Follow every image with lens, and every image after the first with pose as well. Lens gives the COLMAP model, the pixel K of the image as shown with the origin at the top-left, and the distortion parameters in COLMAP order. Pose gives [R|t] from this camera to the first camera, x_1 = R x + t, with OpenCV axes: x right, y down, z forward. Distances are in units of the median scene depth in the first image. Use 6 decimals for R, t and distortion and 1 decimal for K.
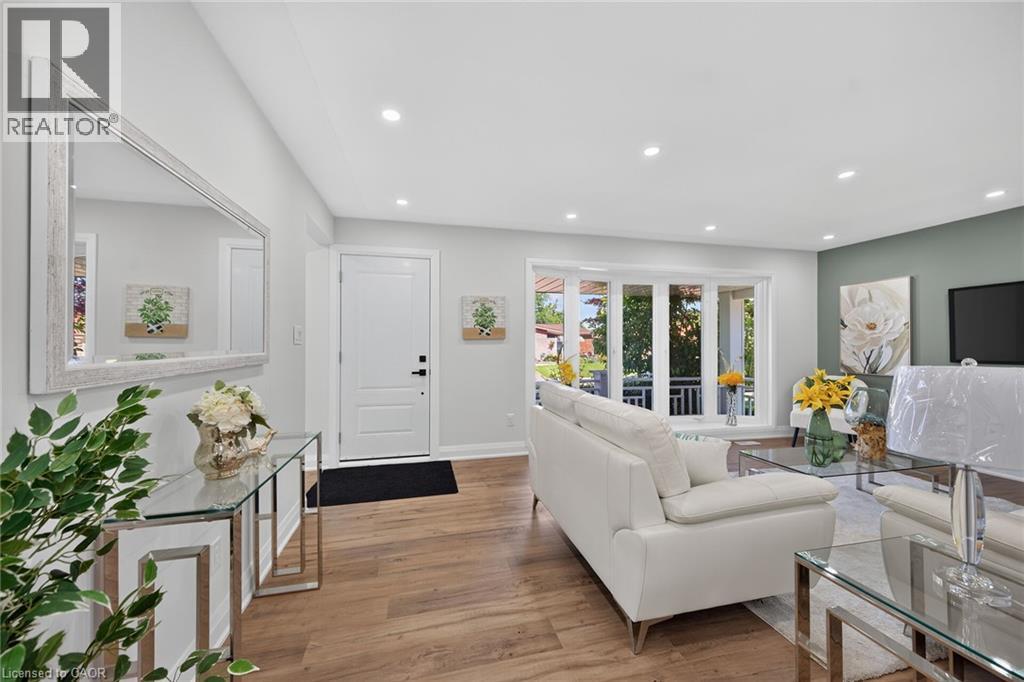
lens RADIAL K [[408.0, 0, 512.0], [0, 408.0, 341.0], [0, 0, 1]] dist [0.000547, 0.000012]
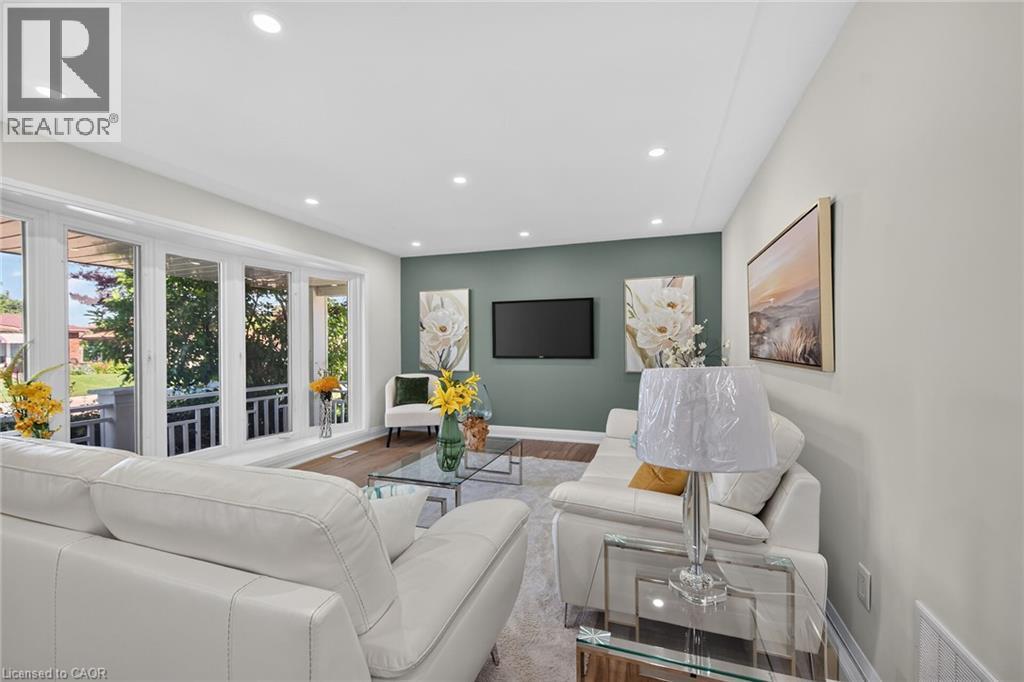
lens RADIAL K [[407.1, 0, 526.9], [0, 407.1, 344.7], [0, 0, 1]] dist [0.000632, 0.000056]
pose [[0.516315, -0.005424, 0.856381, 0.012110], [-0.000060, 0.999980, 0.006370, 0.001482], [-0.856398, -0.003340, 0.516305, 0.182341]]
